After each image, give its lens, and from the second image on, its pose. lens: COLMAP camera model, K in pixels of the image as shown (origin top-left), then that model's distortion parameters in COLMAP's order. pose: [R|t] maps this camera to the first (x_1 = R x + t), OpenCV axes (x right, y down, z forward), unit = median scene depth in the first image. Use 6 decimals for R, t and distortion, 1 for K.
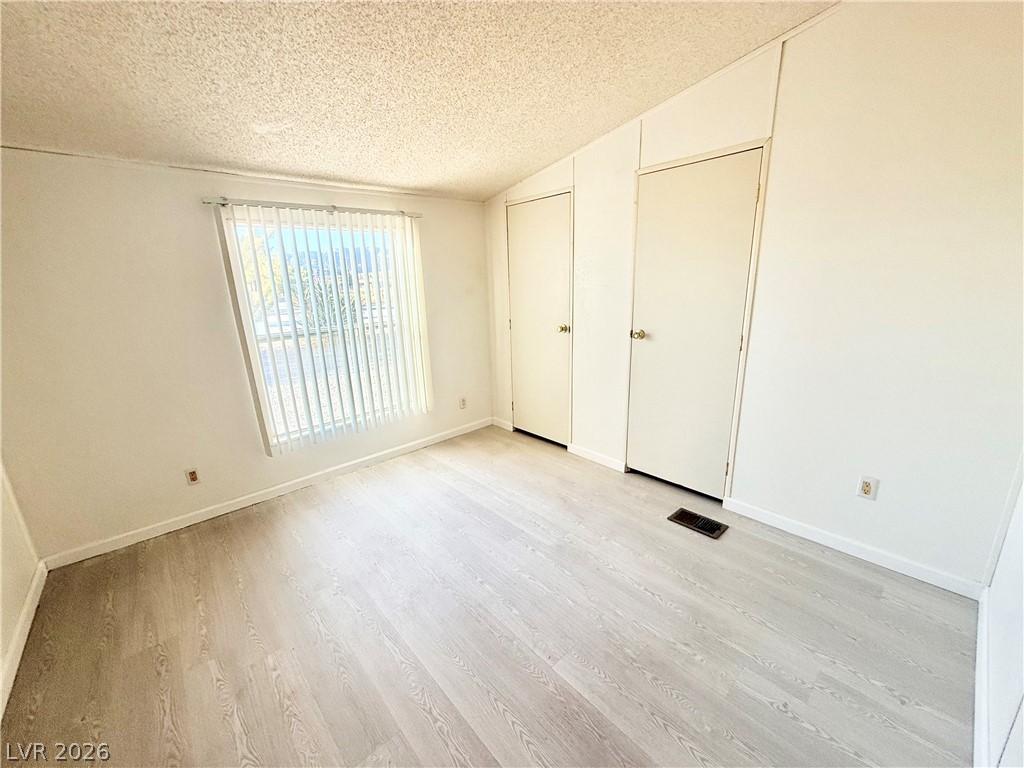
lens RADIAL K [[411.1, 0, 512.0], [0, 411.1, 384.0], [0, 0, 1]] dist [-0.001543, -0.000014]
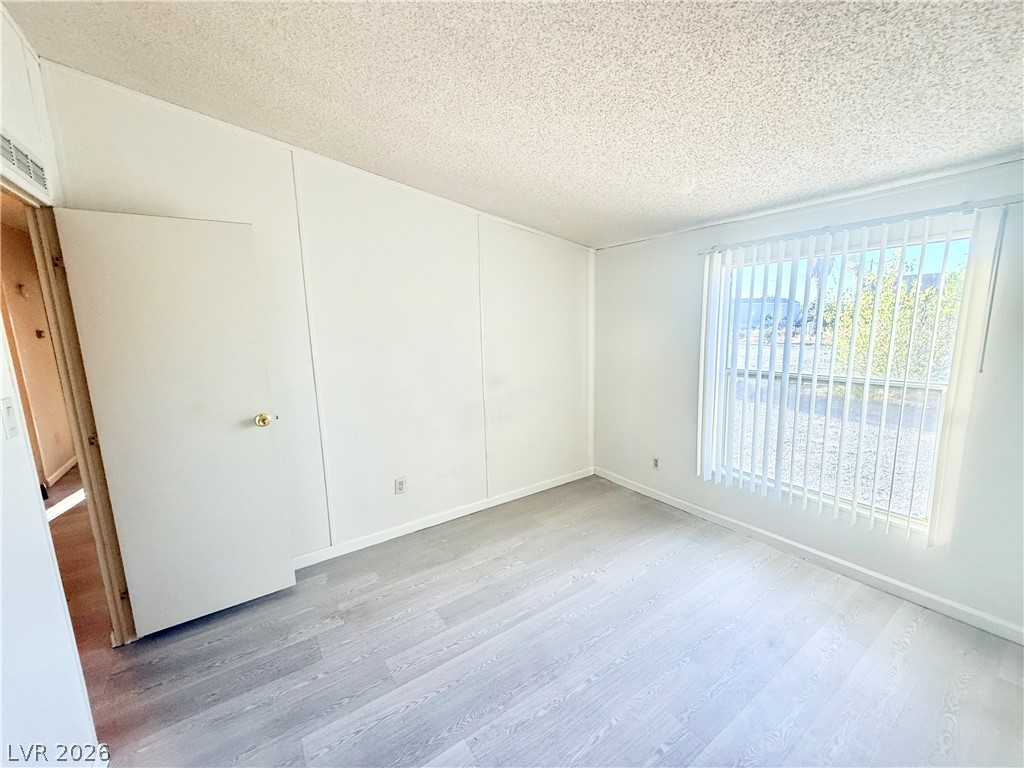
lens RADIAL K [[411.1, 0, 512.0], [0, 411.1, 384.0], [0, 0, 1]] dist [-0.001543, -0.000014]
pose [[-0.142357, 0.187746, -0.971847, 0.523468], [-0.214320, 0.952708, 0.215443, -0.201429], [0.966334, 0.238956, -0.095387, 0.611980]]
